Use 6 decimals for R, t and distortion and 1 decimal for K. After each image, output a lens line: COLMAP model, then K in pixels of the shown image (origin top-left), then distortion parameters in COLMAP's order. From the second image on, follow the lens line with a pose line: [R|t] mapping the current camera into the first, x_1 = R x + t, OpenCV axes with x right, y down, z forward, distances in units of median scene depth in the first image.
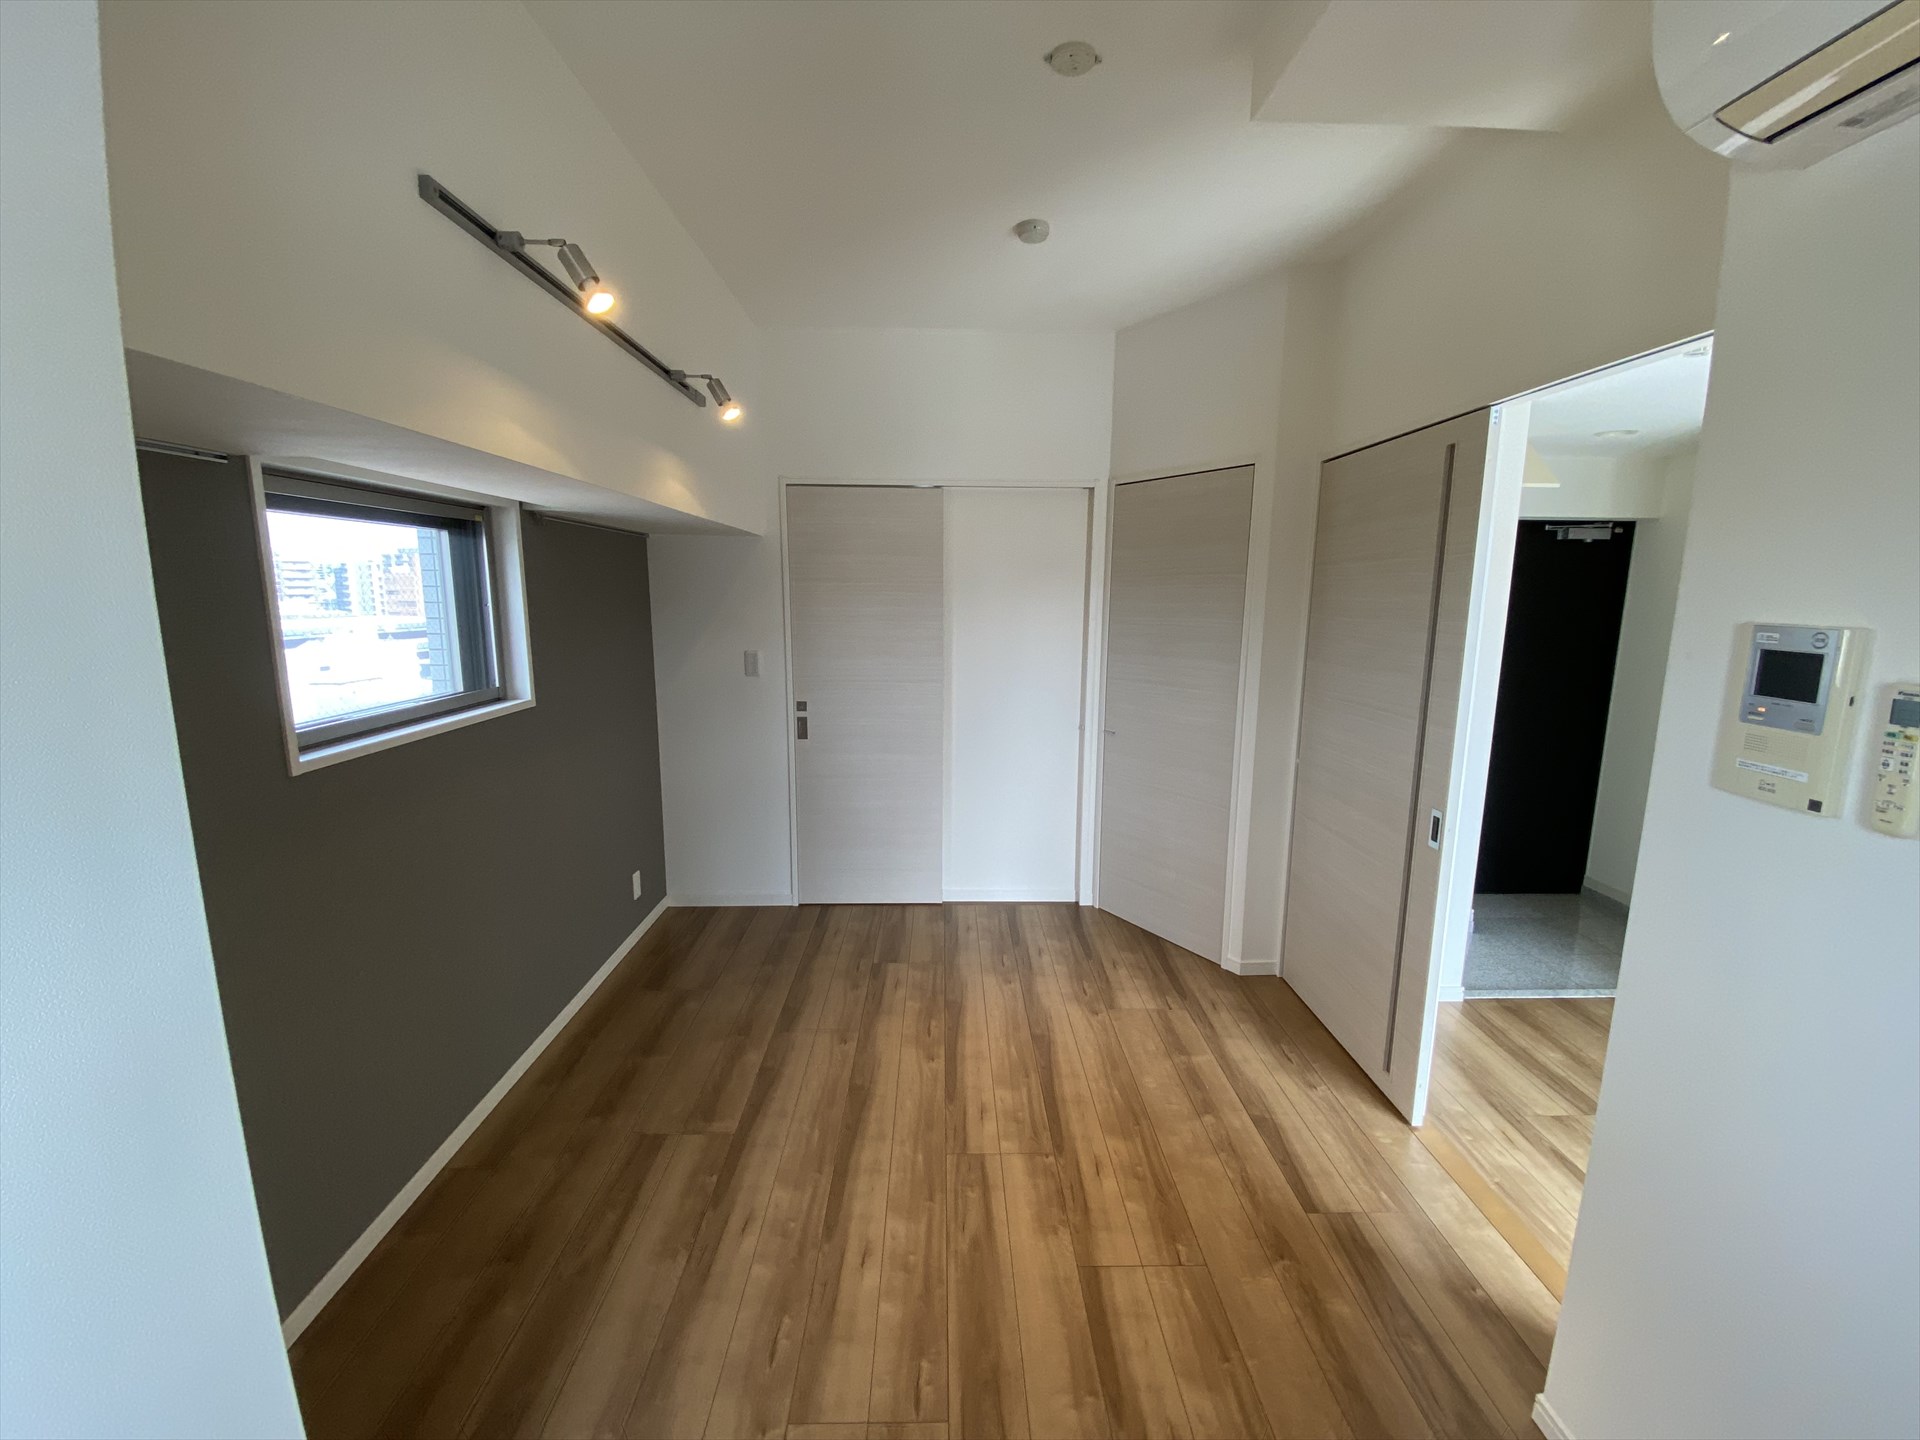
lens RADIAL K [[781.2, 0, 956.6], [0, 781.2, 717.7], [0, 0, 1]] dist [0.039483, -0.027741]
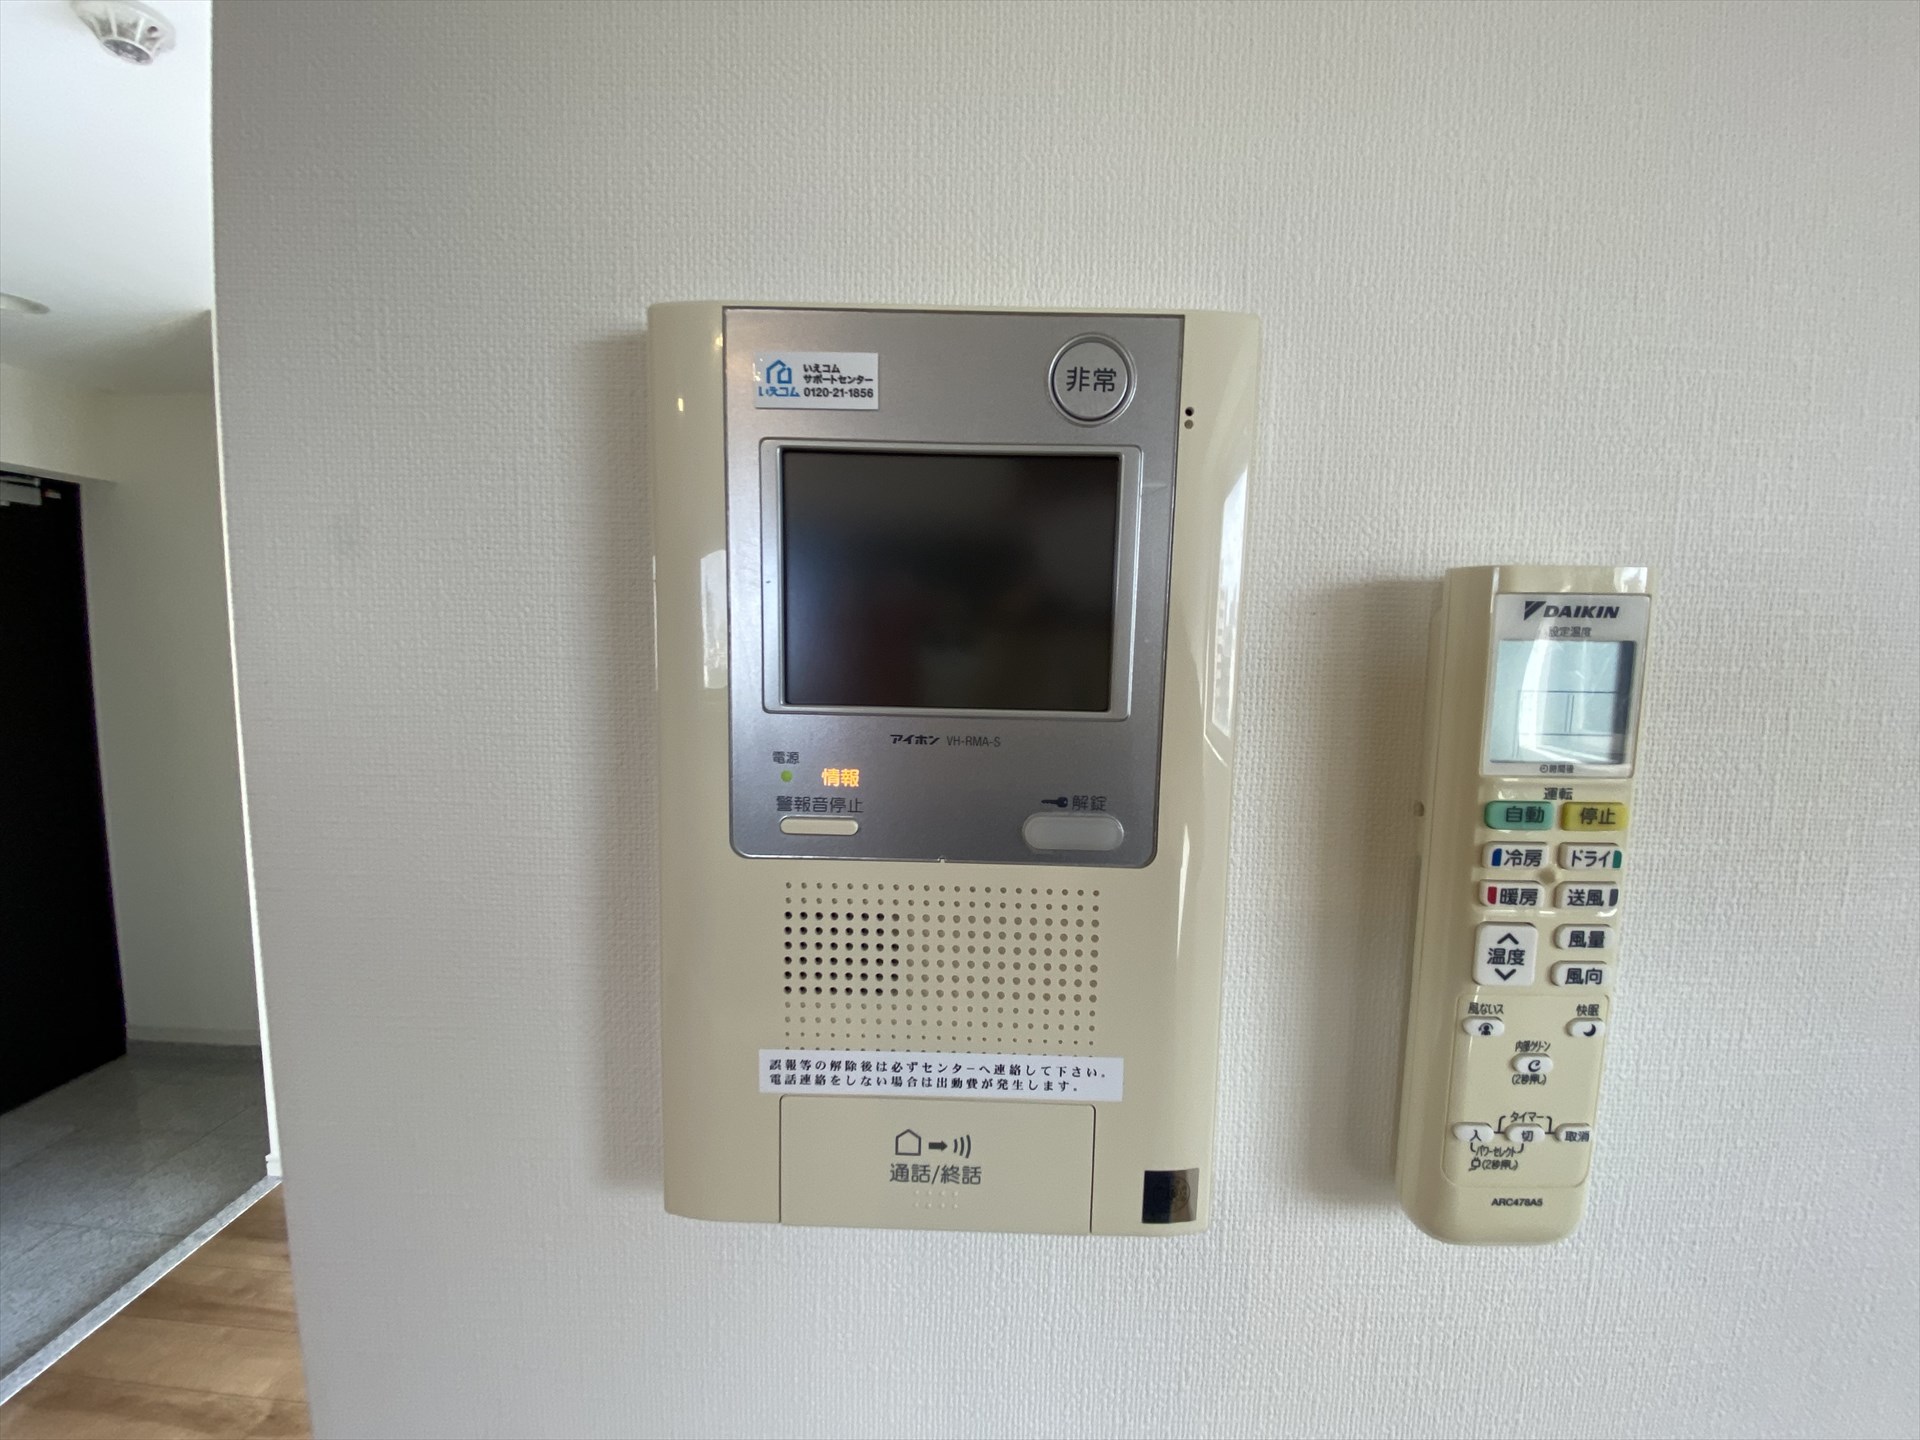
lens RADIAL K [[778.1, 0, 957.7], [0, 778.1, 726.2], [0, 0, 1]] dist [0.000243, -0.010374]
pose [[0.040693, -0.109552, 0.993148, 0.292389], [0.143674, 0.984283, 0.102687, -0.012887], [-0.988788, 0.138511, 0.055793, 0.334470]]
